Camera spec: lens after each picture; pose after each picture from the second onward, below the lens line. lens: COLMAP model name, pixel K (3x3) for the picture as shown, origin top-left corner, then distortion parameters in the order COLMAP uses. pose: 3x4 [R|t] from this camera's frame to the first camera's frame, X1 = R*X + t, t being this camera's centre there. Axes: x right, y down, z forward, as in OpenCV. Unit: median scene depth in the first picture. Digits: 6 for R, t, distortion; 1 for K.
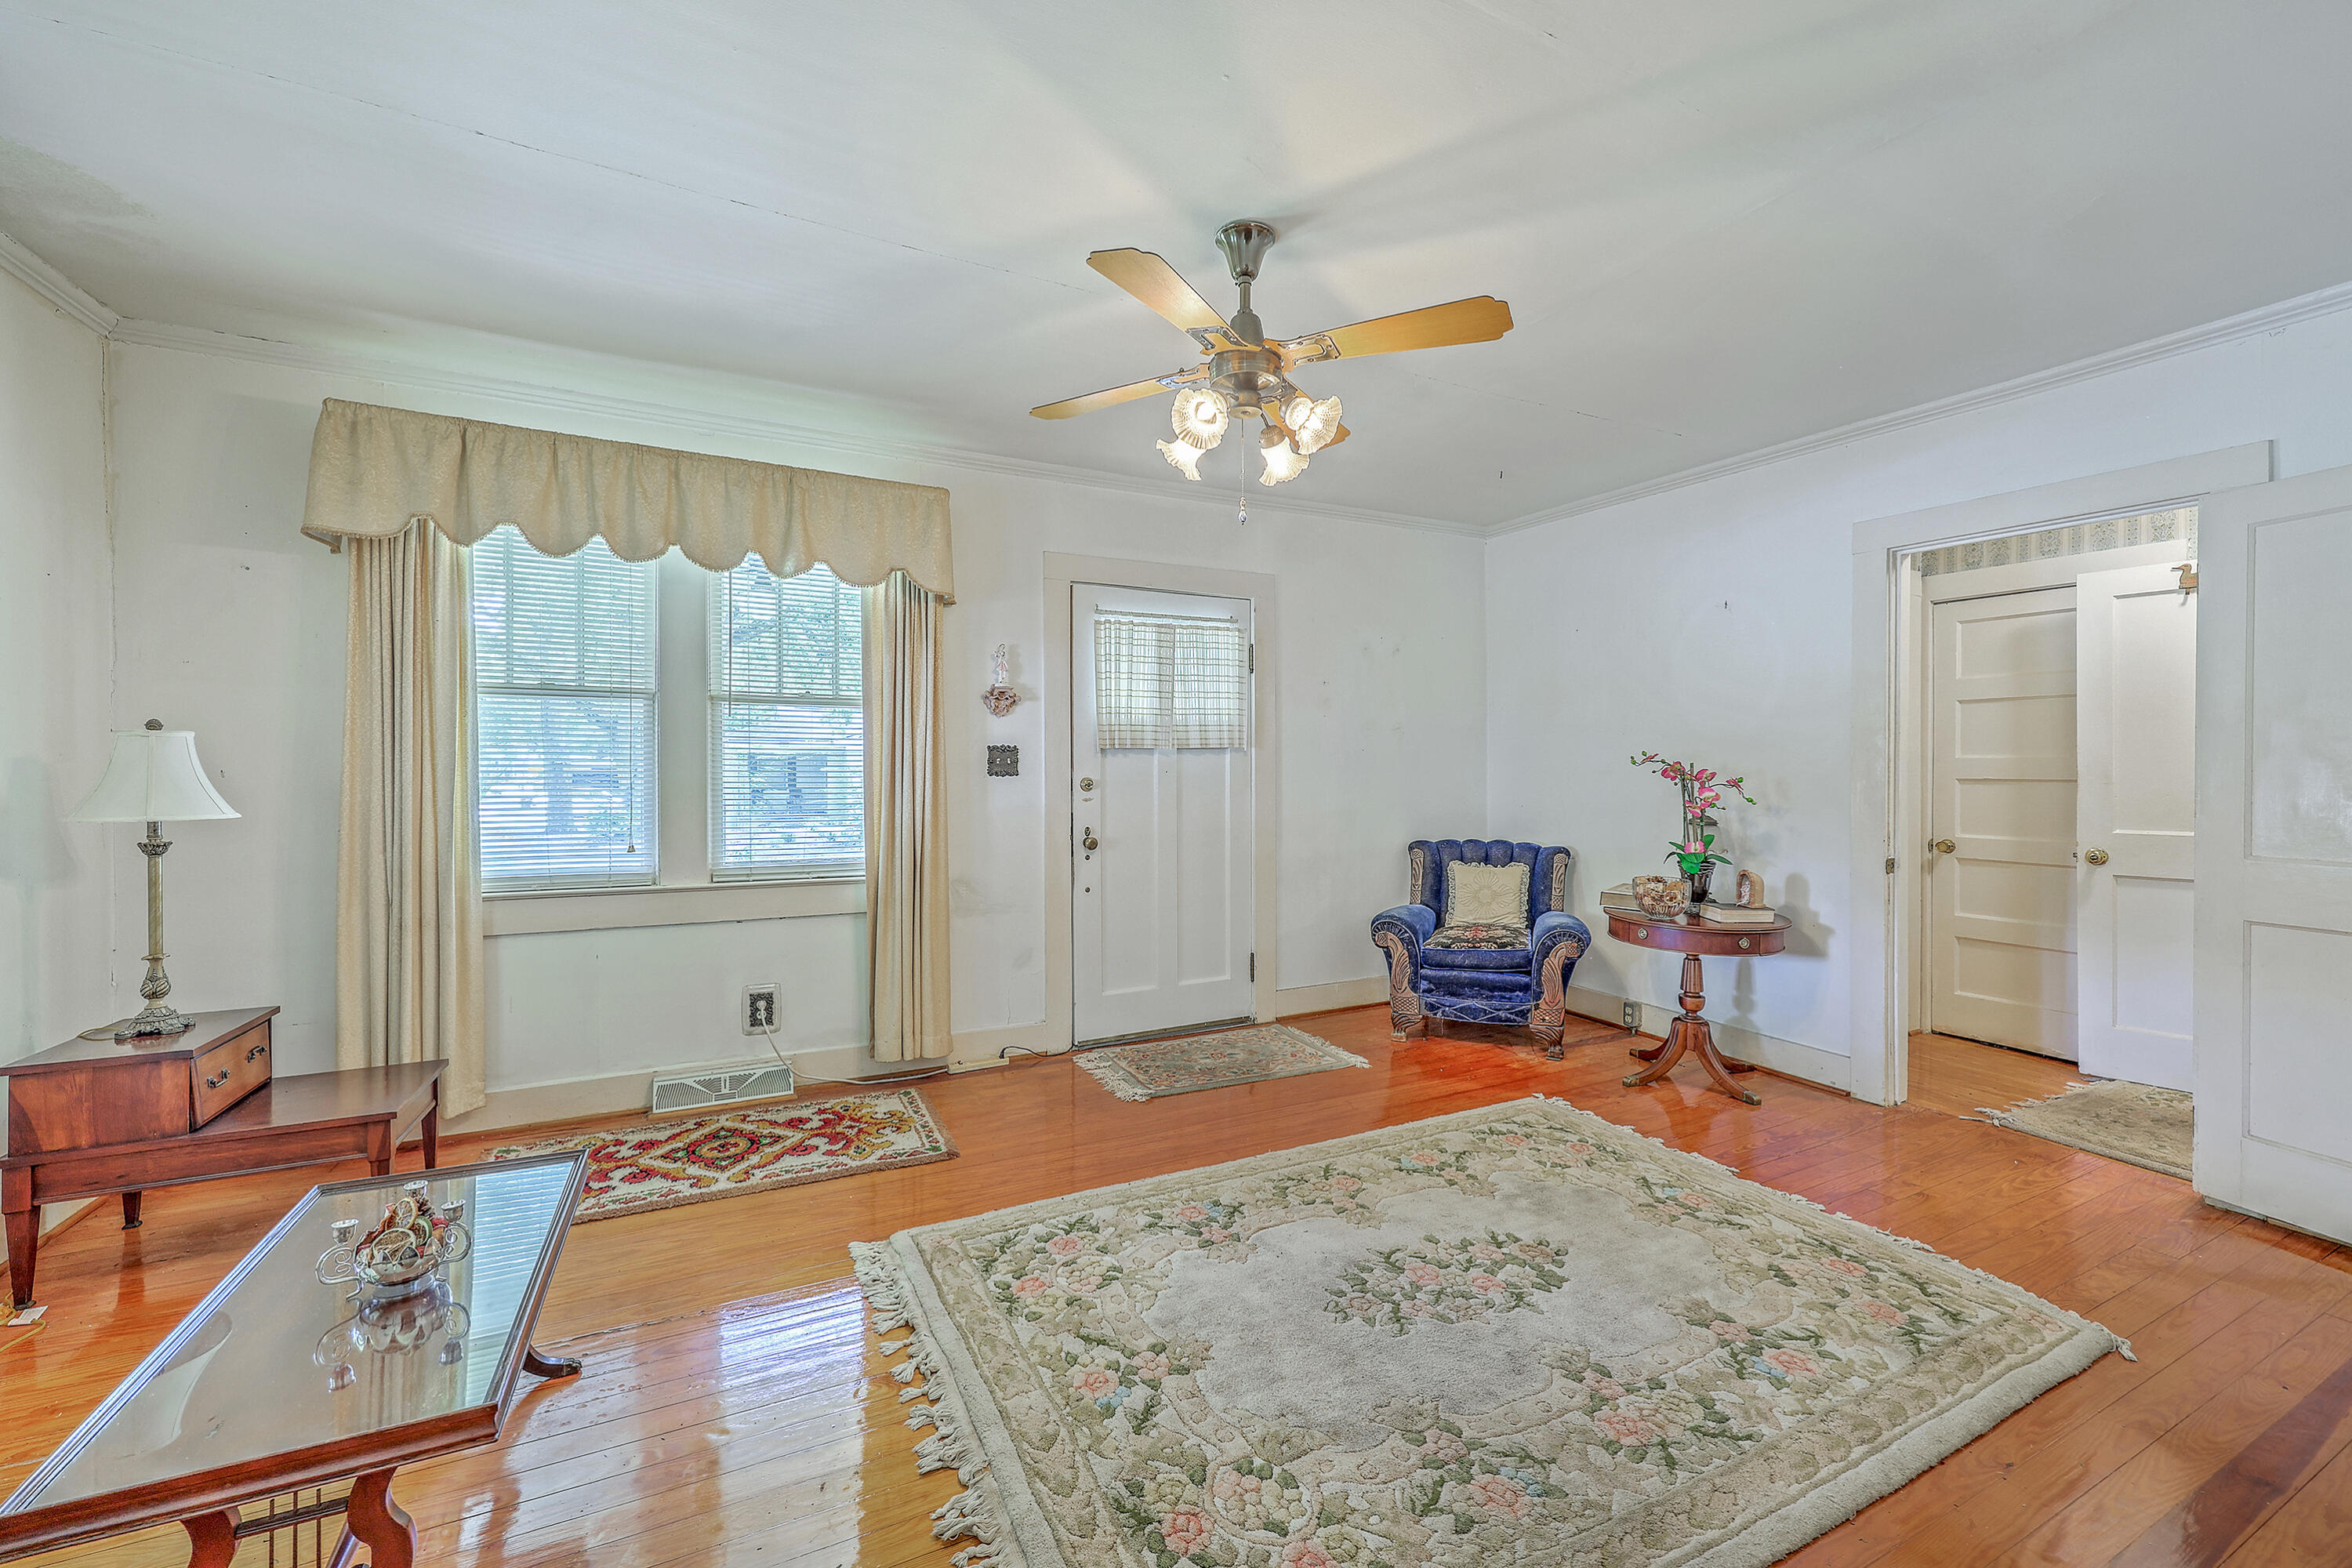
lens RADIAL K [[943.4, 0, 1185.3], [0, 943.4, 774.4], [0, 0, 1]] dist [0.001787, 0.000441]
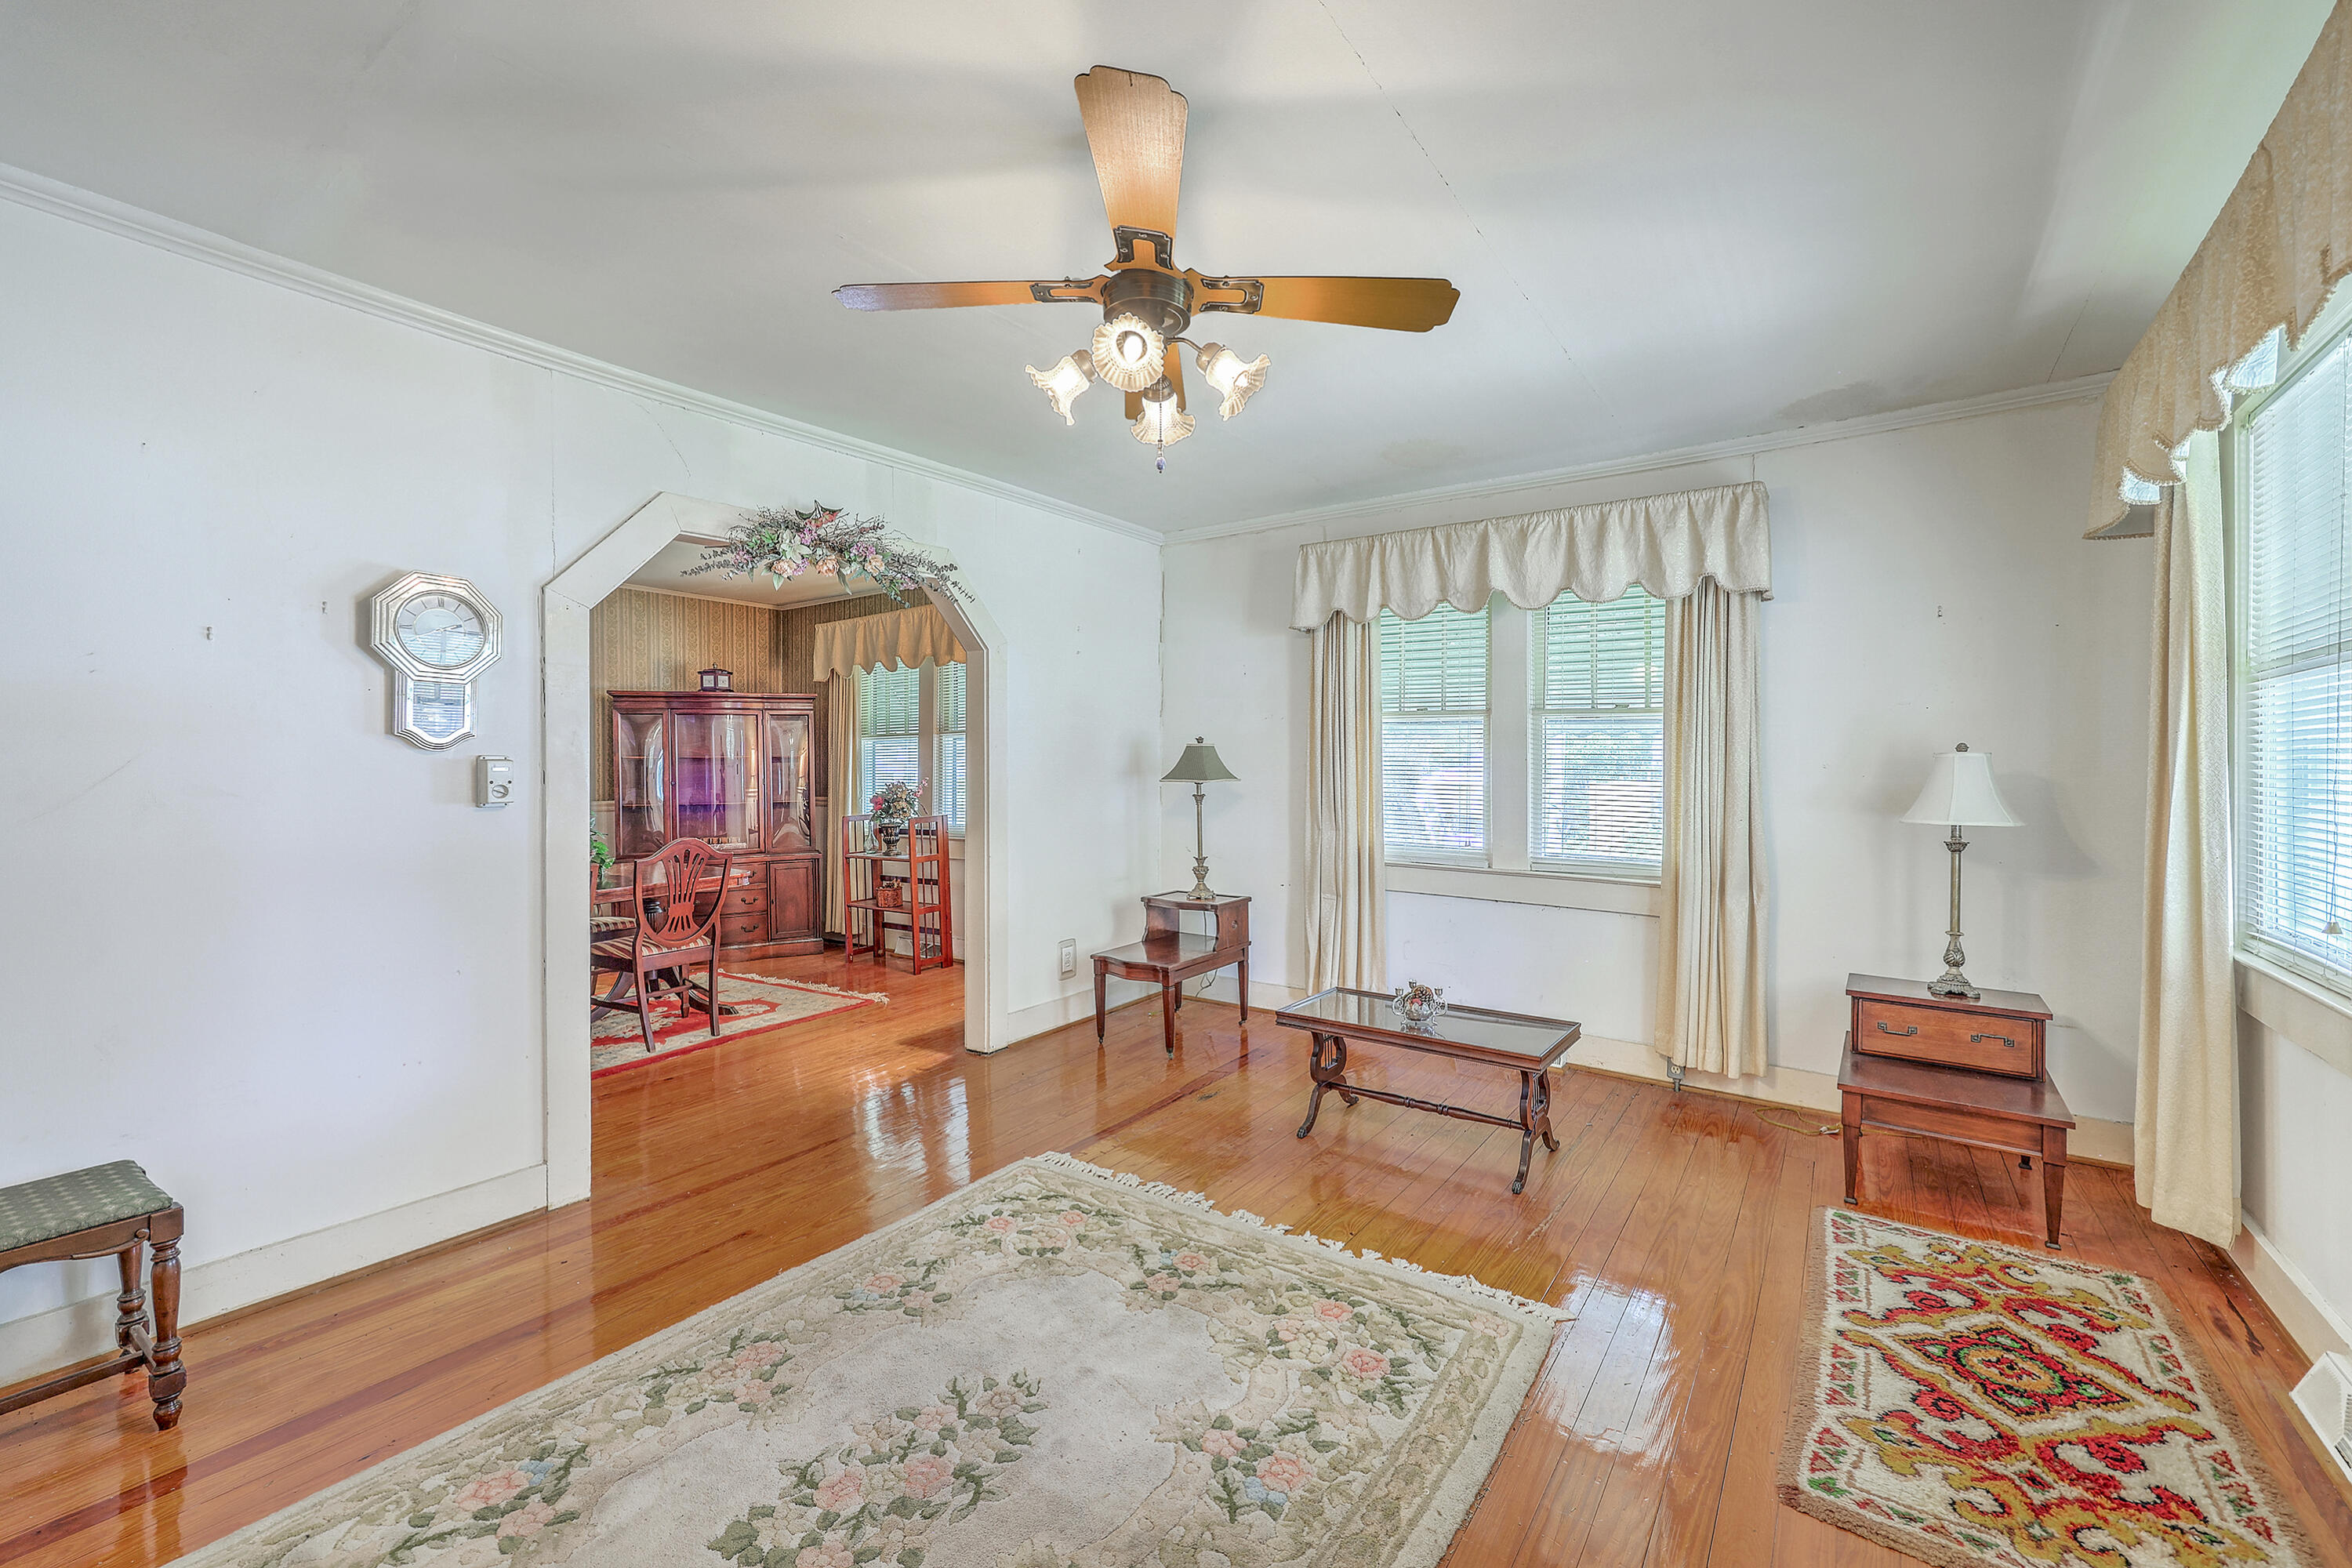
lens RADIAL K [[943.4, 0, 1181.0], [0, 943.4, 787.8], [0, 0, 1]] dist [0.001787, 0.000441]
pose [[-0.886308, 0.004232, -0.463076, 0.304118], [-0.002711, 0.999894, 0.014326, -0.010757], [0.463087, 0.013953, -0.886203, 1.269907]]
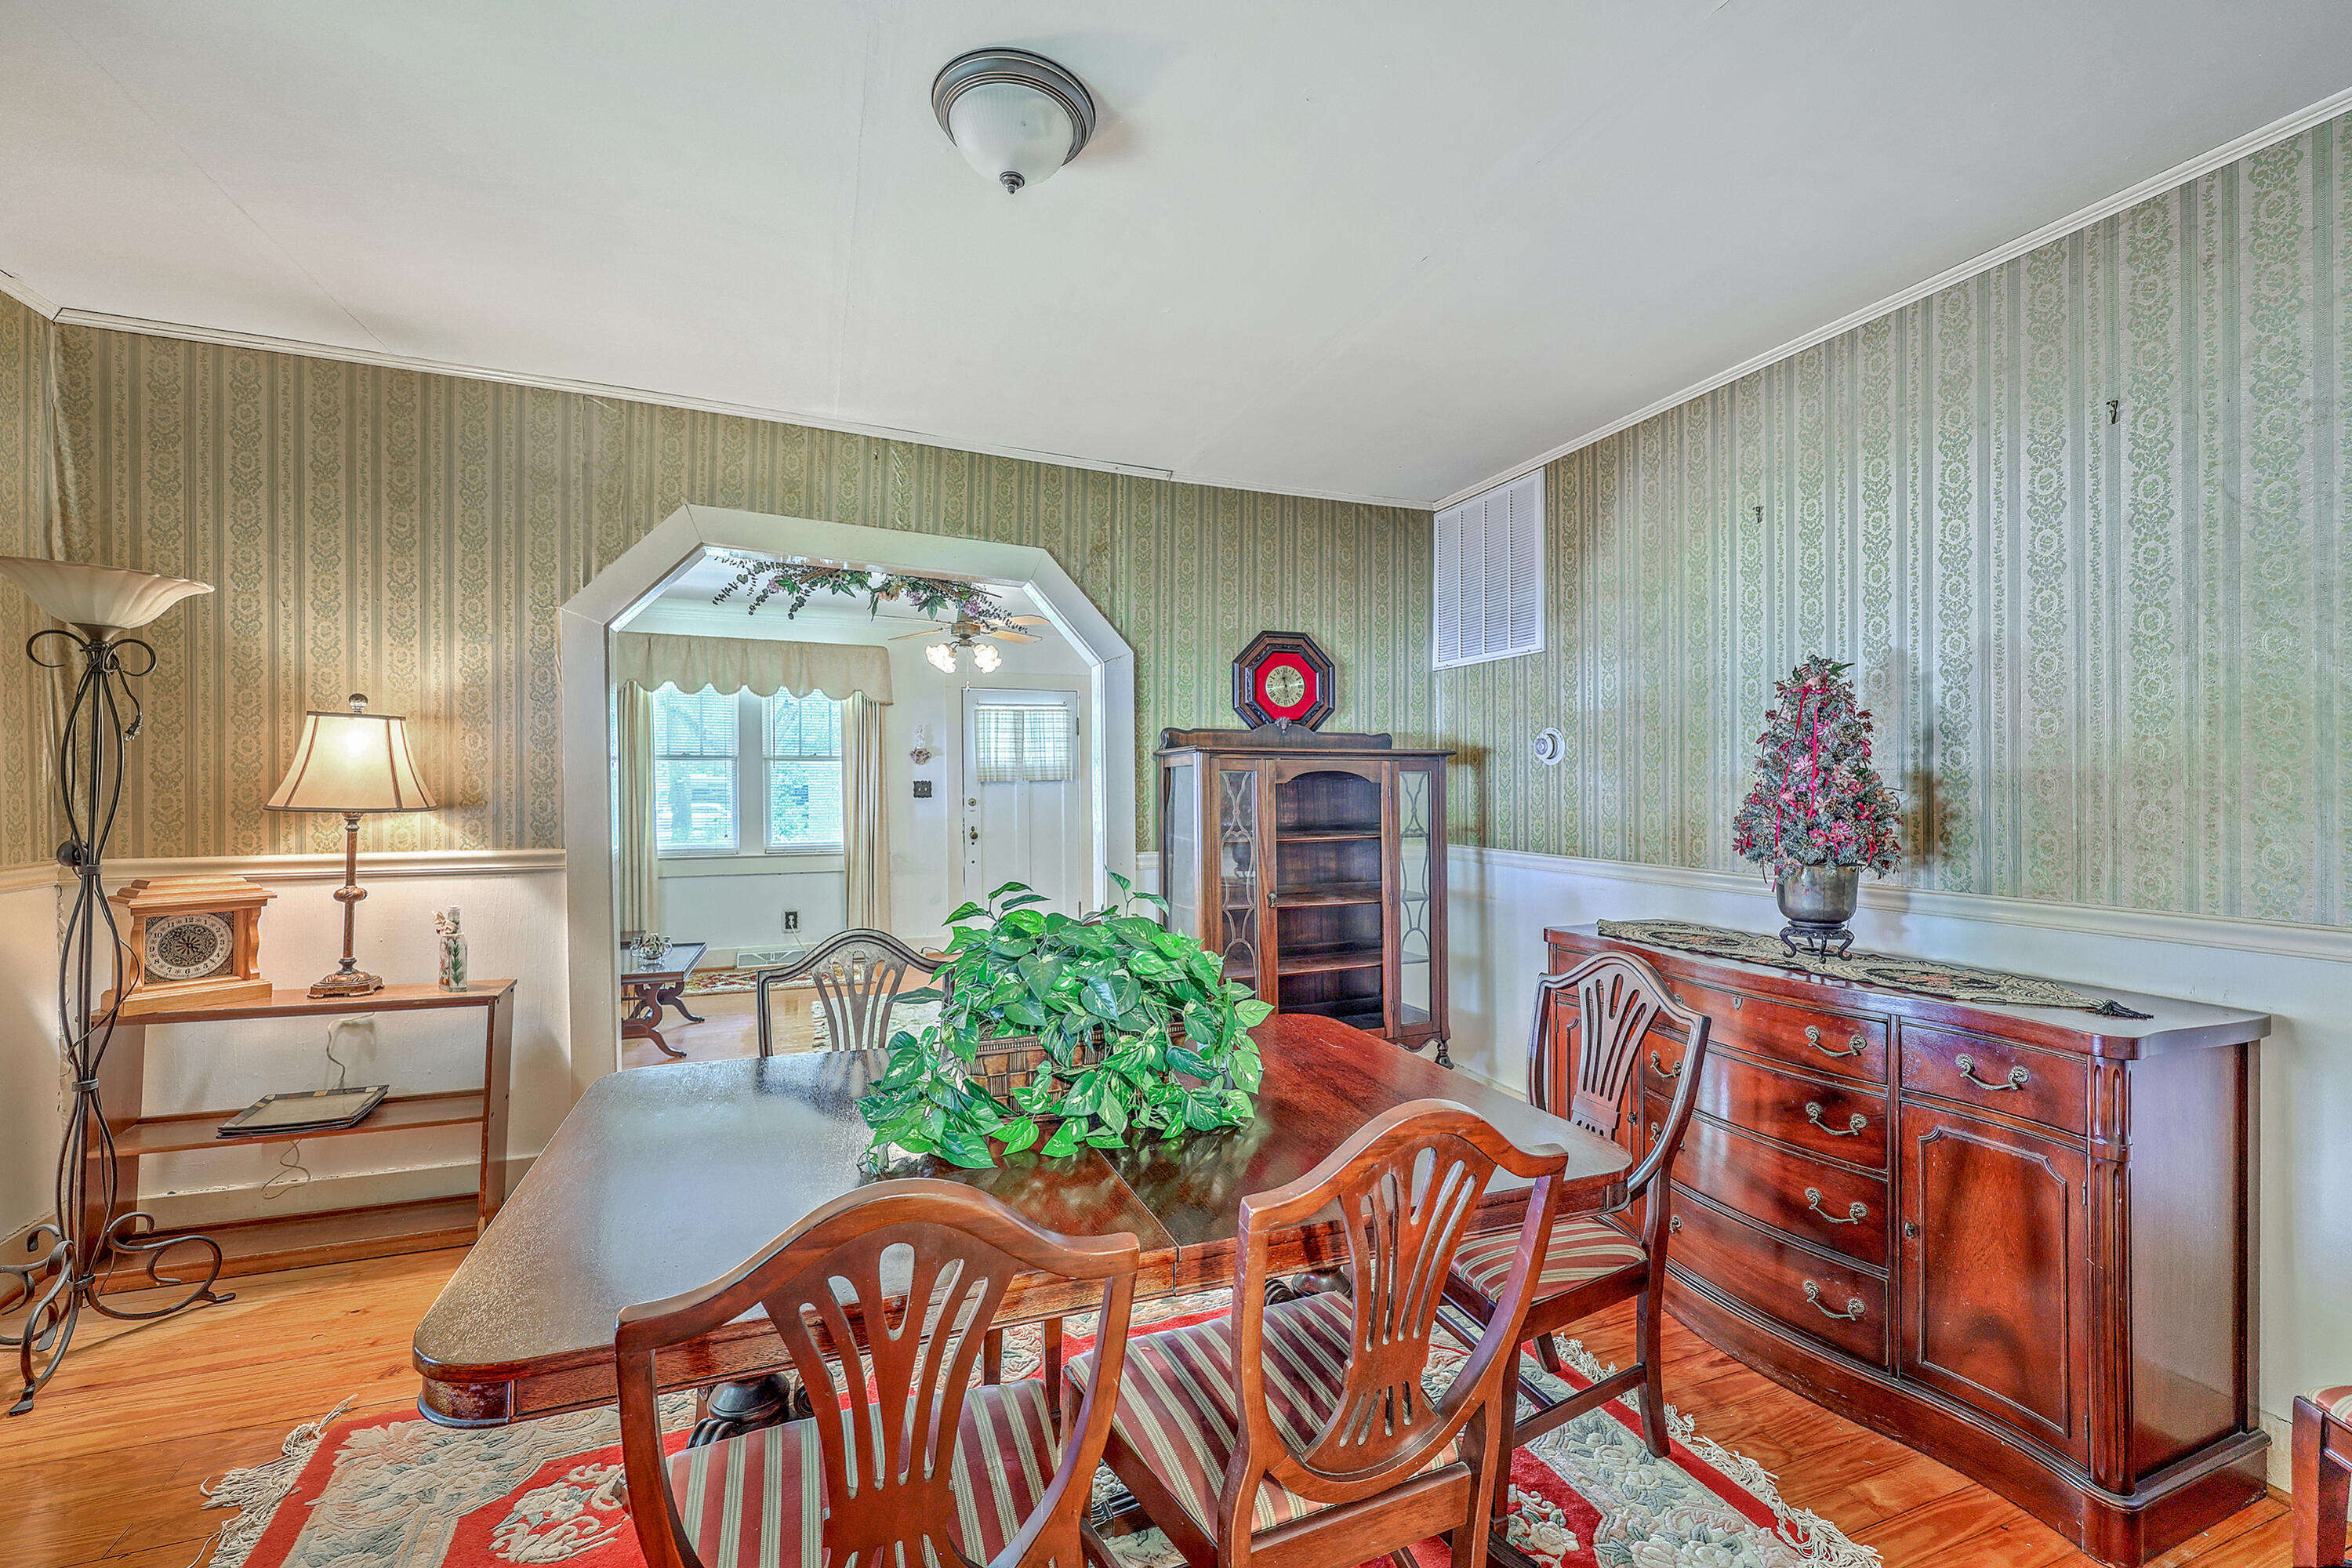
lens RADIAL K [[943.4, 0, 1176.4], [0, 943.4, 793.1], [0, 0, 1]] dist [0.001787, 0.000441]
pose [[0.994570, -0.004751, -0.103958, 0.607129], [0.005081, 0.999983, 0.002903, -0.012640], [0.103943, -0.003416, 0.994577, -0.946275]]
